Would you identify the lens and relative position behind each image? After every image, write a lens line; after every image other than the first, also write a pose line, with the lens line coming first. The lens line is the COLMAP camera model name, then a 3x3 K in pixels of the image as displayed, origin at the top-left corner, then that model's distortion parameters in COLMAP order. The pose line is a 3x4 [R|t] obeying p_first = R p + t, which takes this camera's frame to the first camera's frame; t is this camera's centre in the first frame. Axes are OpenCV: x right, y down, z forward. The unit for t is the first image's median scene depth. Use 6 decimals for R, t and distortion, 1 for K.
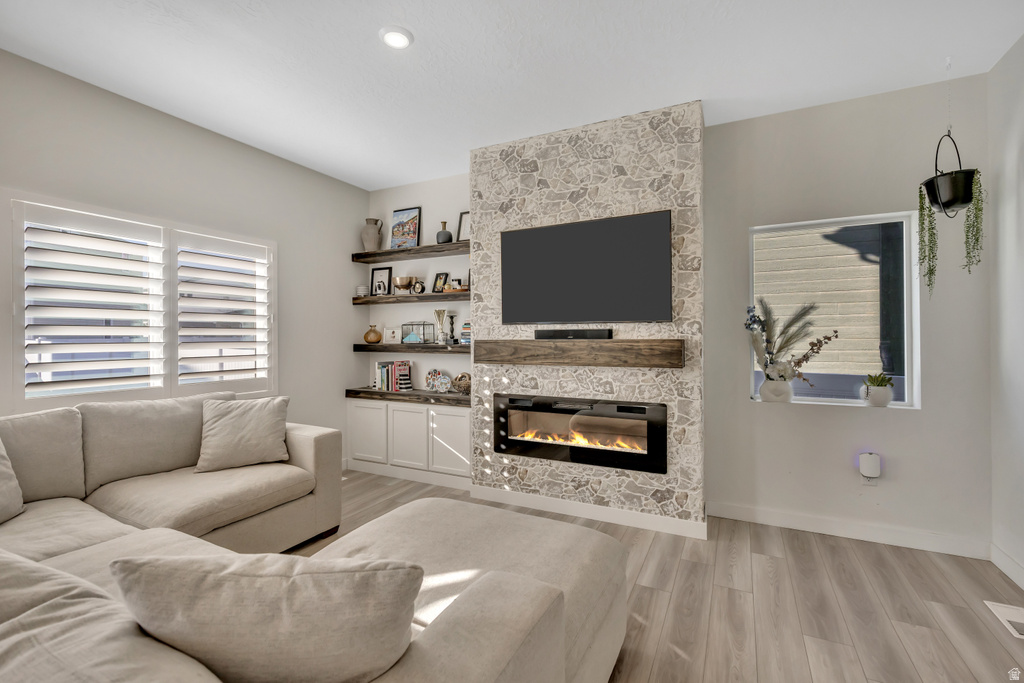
lens RADIAL K [[453.2, 0, 508.9], [0, 453.2, 336.7], [0, 0, 1]] dist [0.001919, -0.000017]
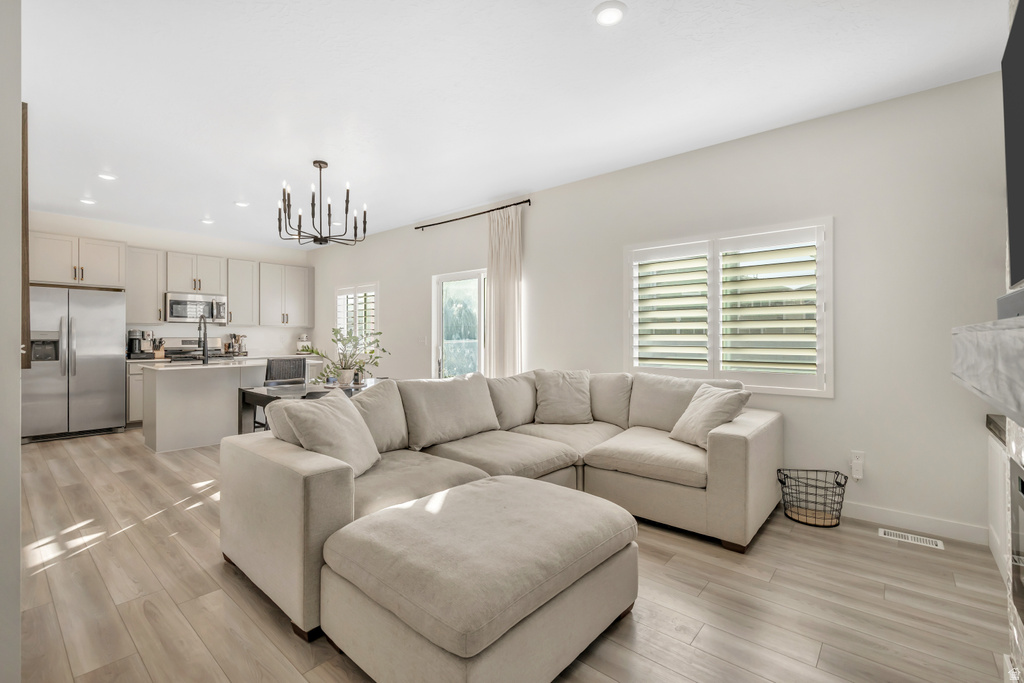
lens RADIAL K [[453.2, 0, 508.9], [0, 453.2, 336.7], [0, 0, 1]] dist [0.001919, -0.000017]
pose [[-0.242065, 0.002651, -0.970256, 0.515023], [0.007117, 0.999974, 0.000956, 0.014393], [0.970234, -0.006673, -0.242078, 0.705739]]
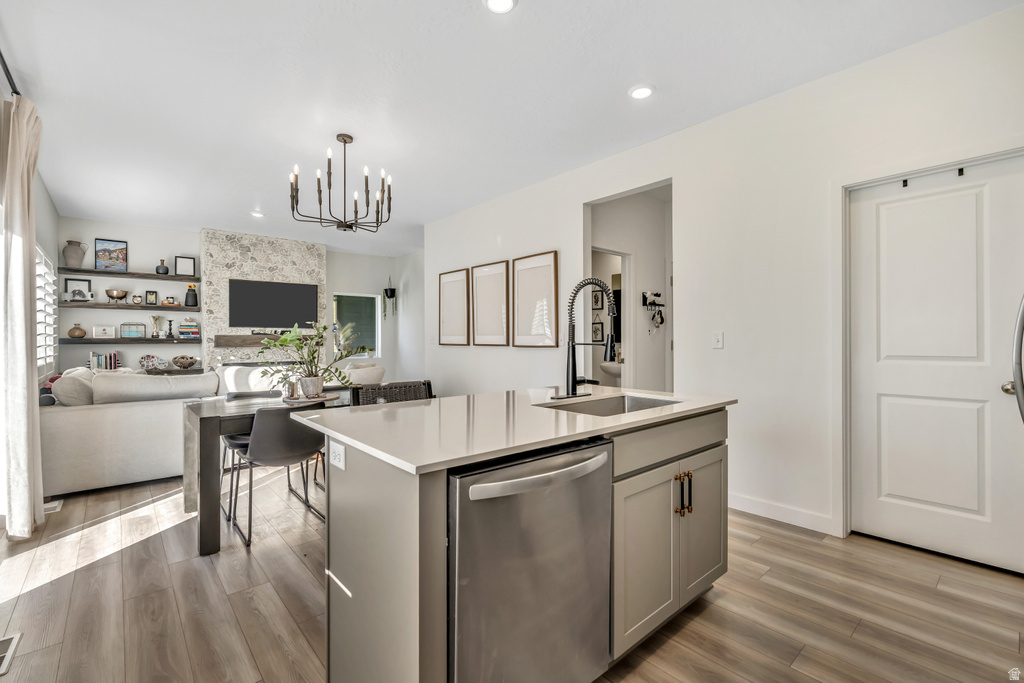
lens RADIAL K [[453.2, 0, 508.9], [0, 453.2, 336.7], [0, 0, 1]] dist [0.001919, -0.000017]
pose [[0.374082, 0.000903, 0.927395, -1.344115], [-0.001581, 0.999999, -0.000336, 0.012209], [-0.927394, -0.001340, 0.374083, -0.809301]]
